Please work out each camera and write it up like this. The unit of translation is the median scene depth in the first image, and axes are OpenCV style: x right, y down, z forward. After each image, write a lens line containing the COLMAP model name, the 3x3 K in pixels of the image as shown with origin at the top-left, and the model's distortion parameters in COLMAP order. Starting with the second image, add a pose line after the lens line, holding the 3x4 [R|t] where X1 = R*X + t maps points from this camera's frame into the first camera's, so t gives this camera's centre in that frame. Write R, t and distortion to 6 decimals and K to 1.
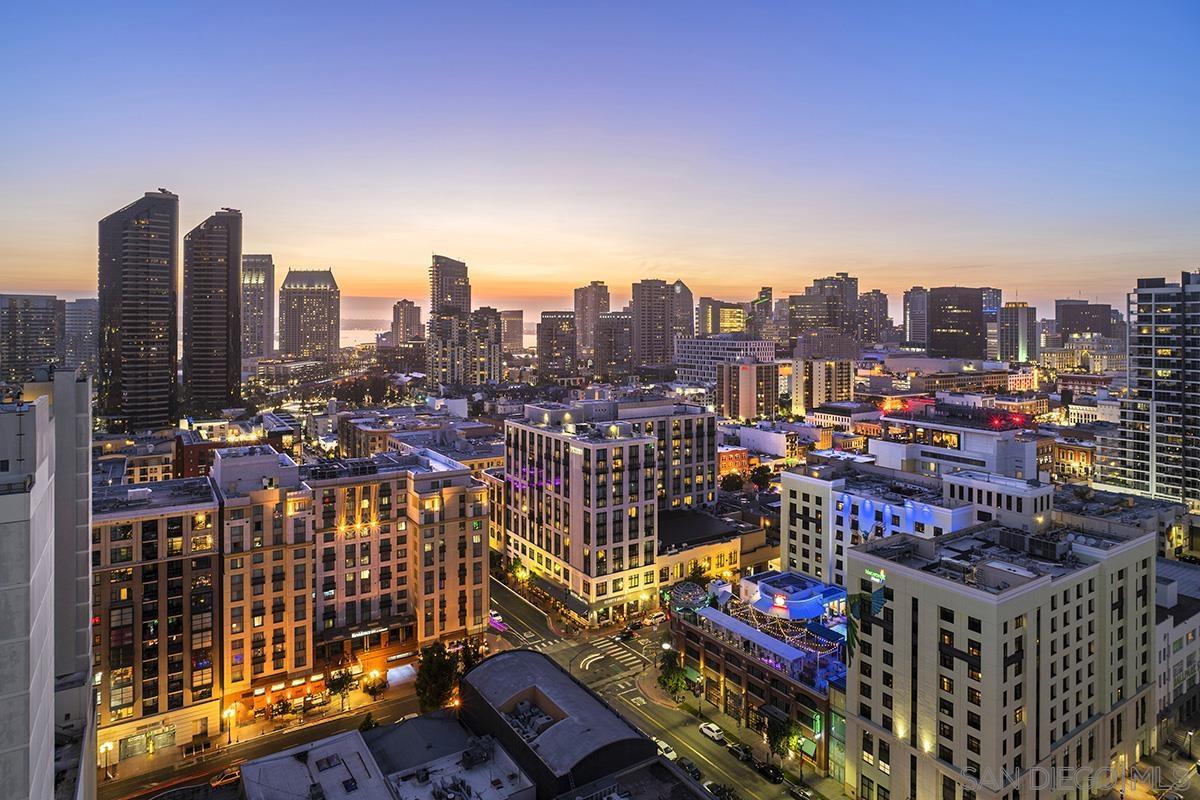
lens RADIAL K [[713.2, 0, 604.9], [0, 713.2, 317.4], [0, 0, 1]] dist [-0.031971, 0.017432]
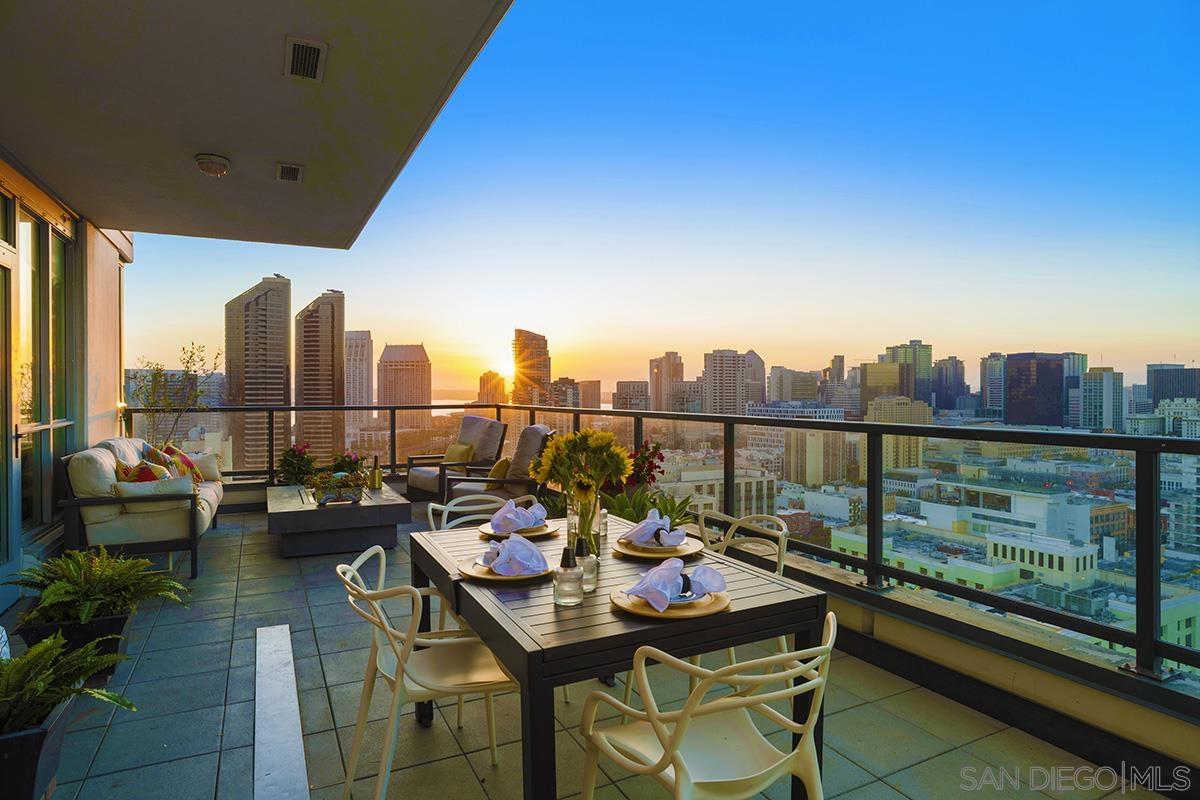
lens RADIAL K [[713.2, 0, 600.7], [0, 713.2, 394.3], [0, 0, 1]] dist [-0.031971, 0.017432]
pose [[0.992337, -0.004734, -0.123473, 0.030676], [0.005970, 0.999936, 0.009645, 0.001401], [0.123419, -0.010309, 0.992301, -0.076051]]
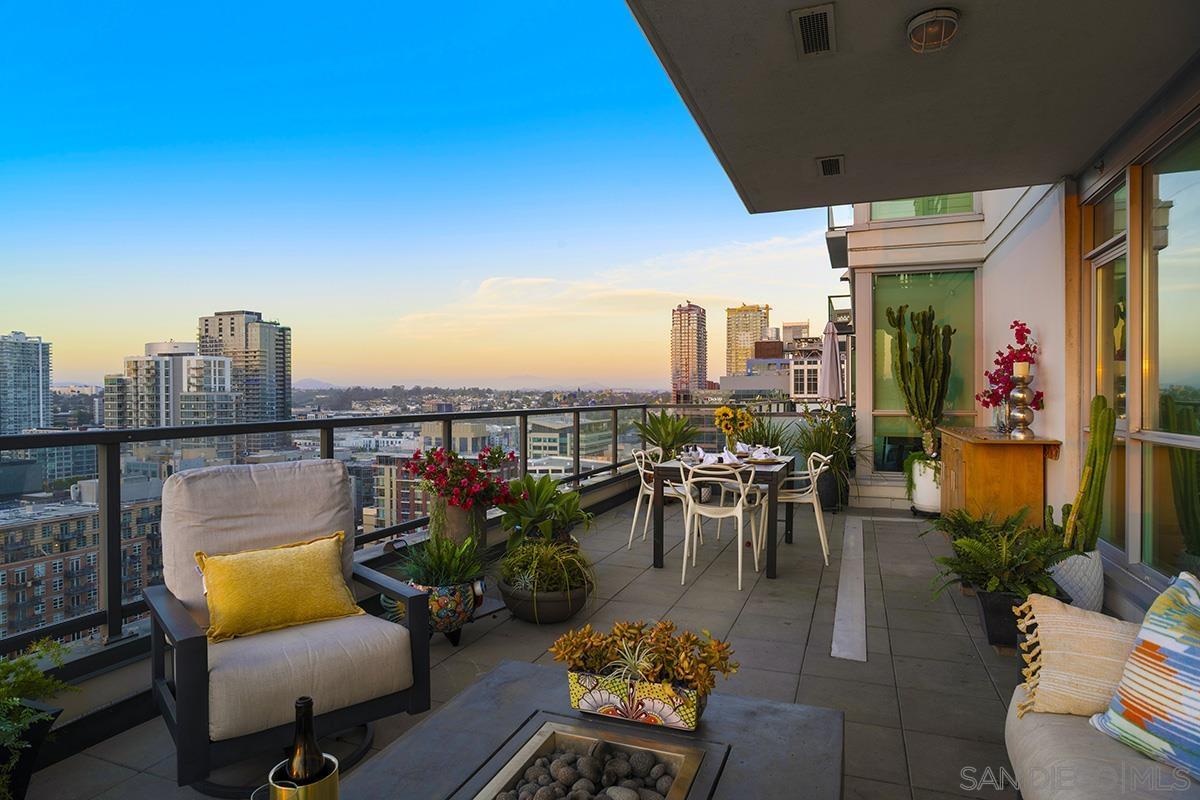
lens RADIAL K [[688.0, 0, 599.7], [0, 688.0, 396.8], [0, 0, 1]] dist [-0.041419, 0.028224]
pose [[-0.595755, -0.009238, 0.803113, -1.019245], [-0.008650, 0.999950, 0.005085, 0.001899], [-0.803120, -0.003918, -0.595805, 1.563701]]
